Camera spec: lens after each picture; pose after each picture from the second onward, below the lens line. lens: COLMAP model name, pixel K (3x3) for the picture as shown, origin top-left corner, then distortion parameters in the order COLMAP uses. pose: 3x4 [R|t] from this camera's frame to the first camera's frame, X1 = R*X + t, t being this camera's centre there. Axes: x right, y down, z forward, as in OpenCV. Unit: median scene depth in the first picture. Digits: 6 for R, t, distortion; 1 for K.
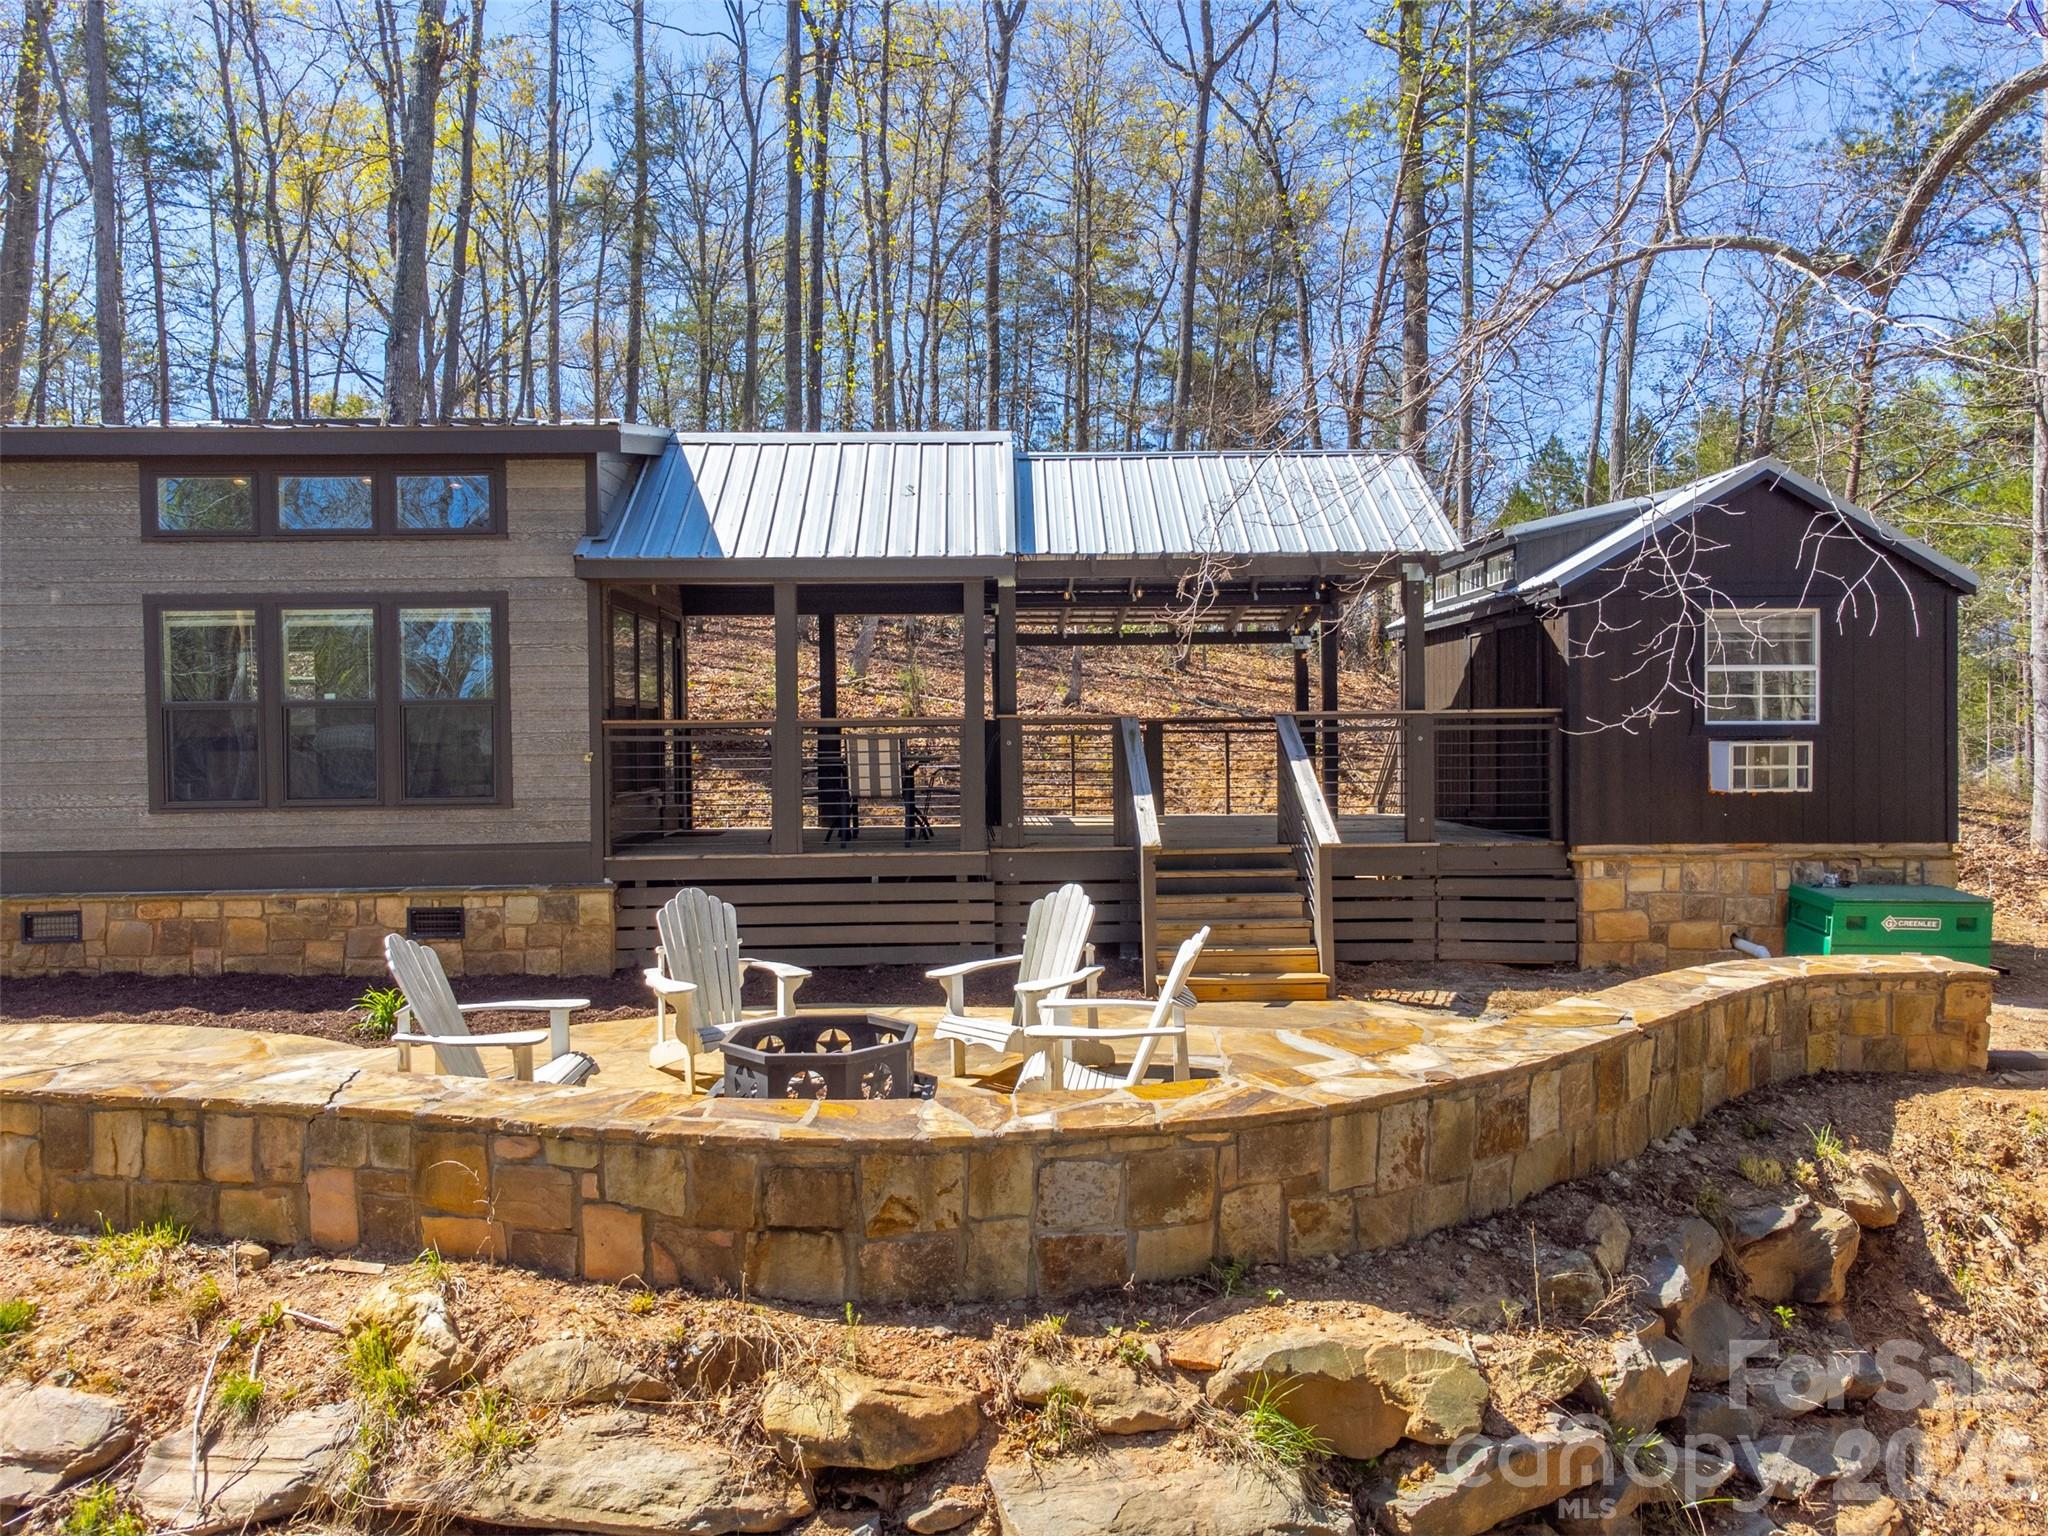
lens RADIAL K [[1519.5, 0, 1025.1], [0, 1519.5, 762.3], [0, 0, 1]] dist [0.033459, -0.008870]
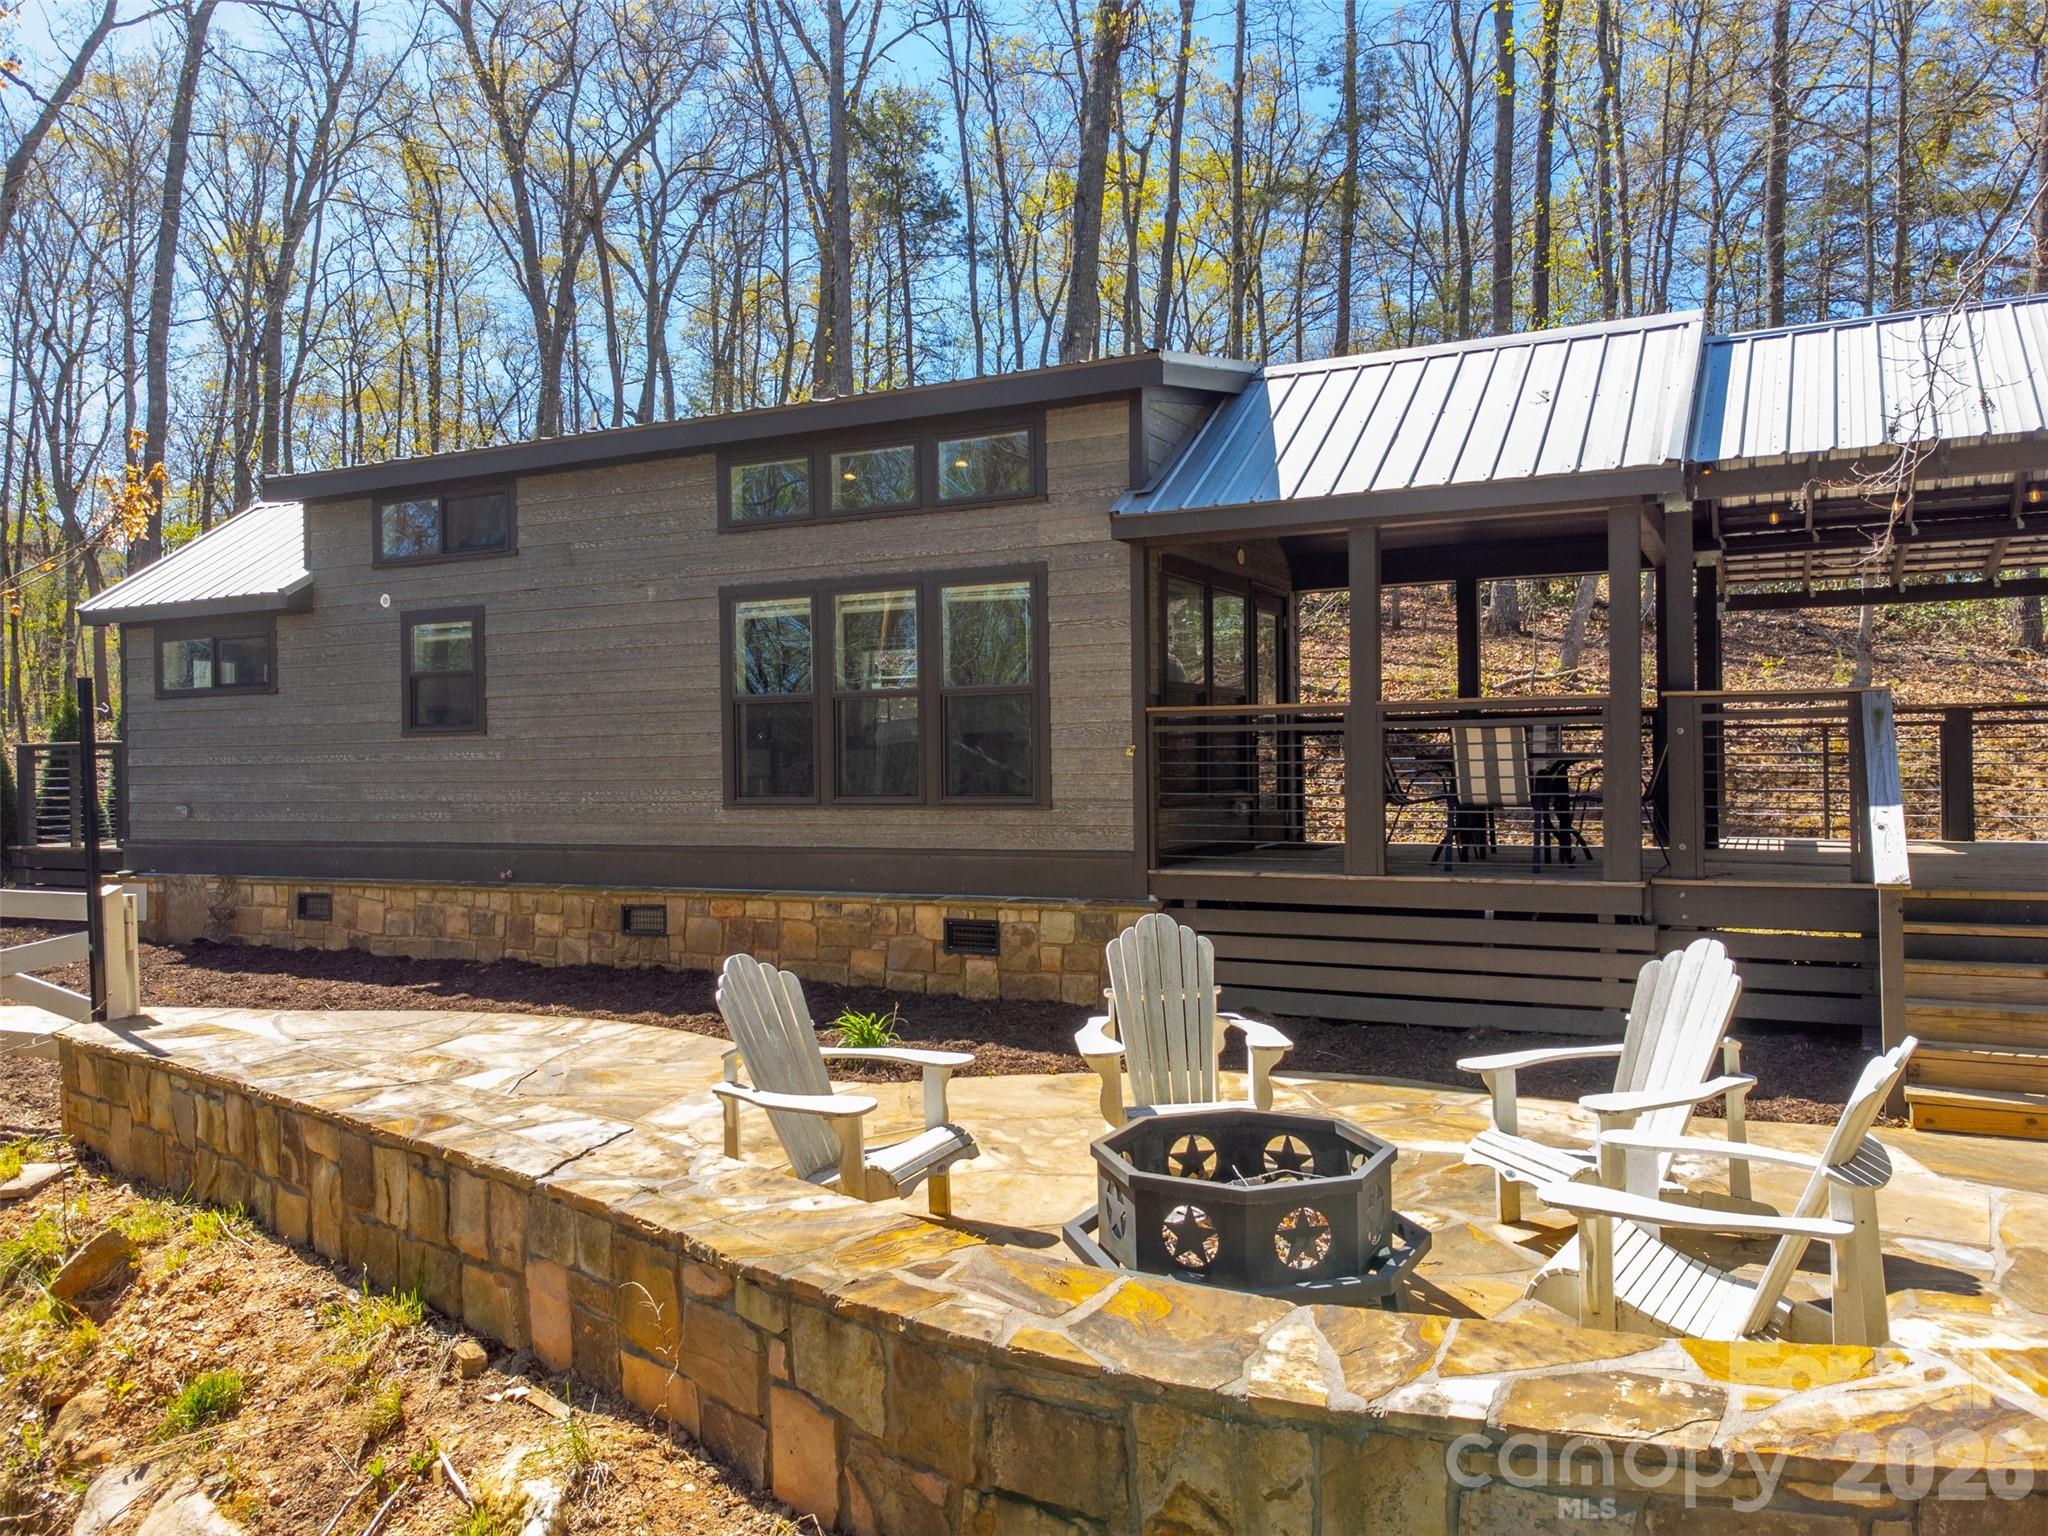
lens RADIAL K [[1519.5, 0, 1025.1], [0, 1519.5, 762.3], [0, 0, 1]] dist [0.033459, -0.008870]
pose [[0.878722, 0.000902, -0.477333, 0.065263], [-0.006156, 0.999936, -0.009443, 0.011341], [0.477294, 0.011236, 0.878672, 0.235102]]
